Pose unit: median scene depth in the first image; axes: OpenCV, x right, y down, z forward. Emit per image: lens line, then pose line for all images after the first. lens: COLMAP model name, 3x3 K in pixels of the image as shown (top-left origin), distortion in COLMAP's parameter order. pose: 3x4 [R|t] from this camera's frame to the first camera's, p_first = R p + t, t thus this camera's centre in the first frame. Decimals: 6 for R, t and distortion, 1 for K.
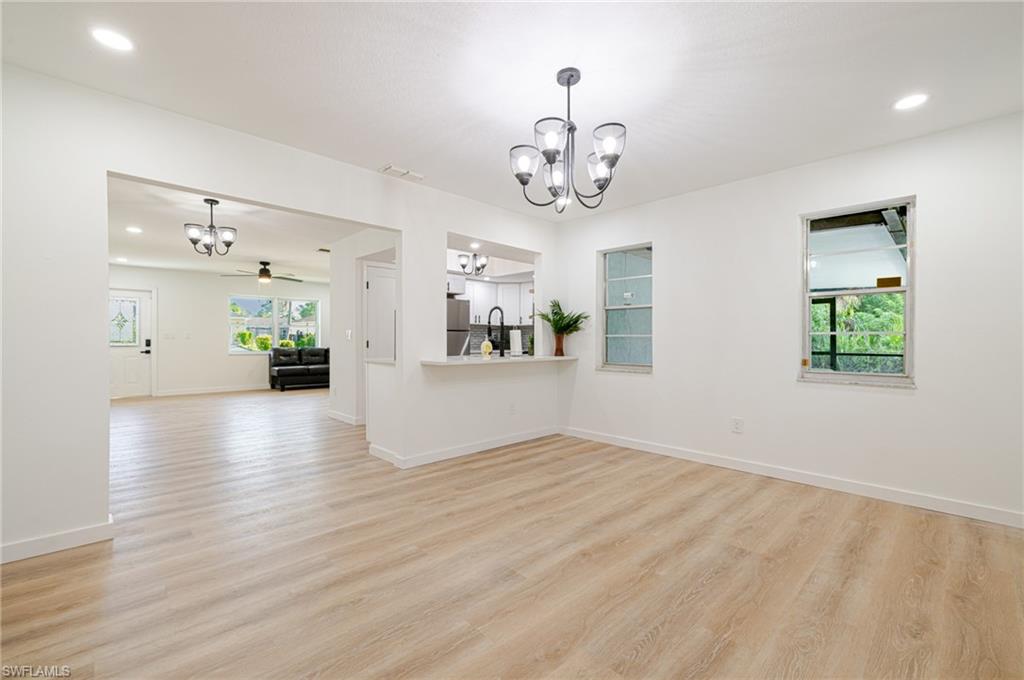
lens RADIAL K [[431.0, 0, 512.0], [0, 431.0, 340.0], [0, 0, 1]] dist [0.000549, 0.000017]
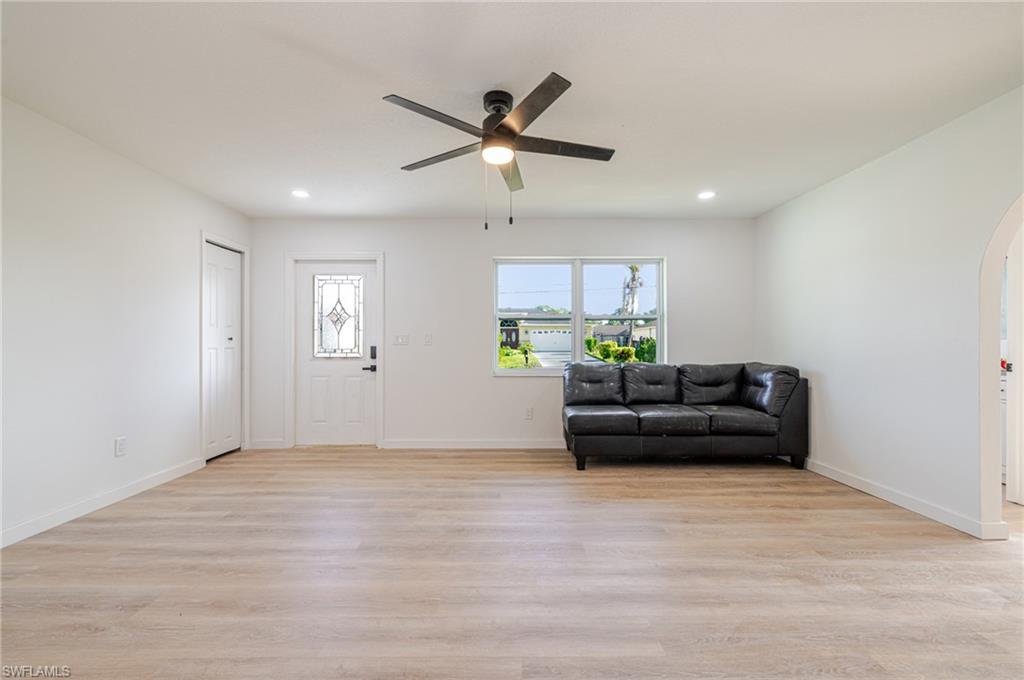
lens RADIAL K [[431.0, 0, 512.0], [0, 431.0, 340.0], [0, 0, 1]] dist [0.000549, 0.000017]
pose [[0.728228, -0.013806, -0.685196, -0.276487], [0.003678, 0.999861, -0.016236, 0.000188], [0.685325, 0.009303, 0.728178, 0.610383]]
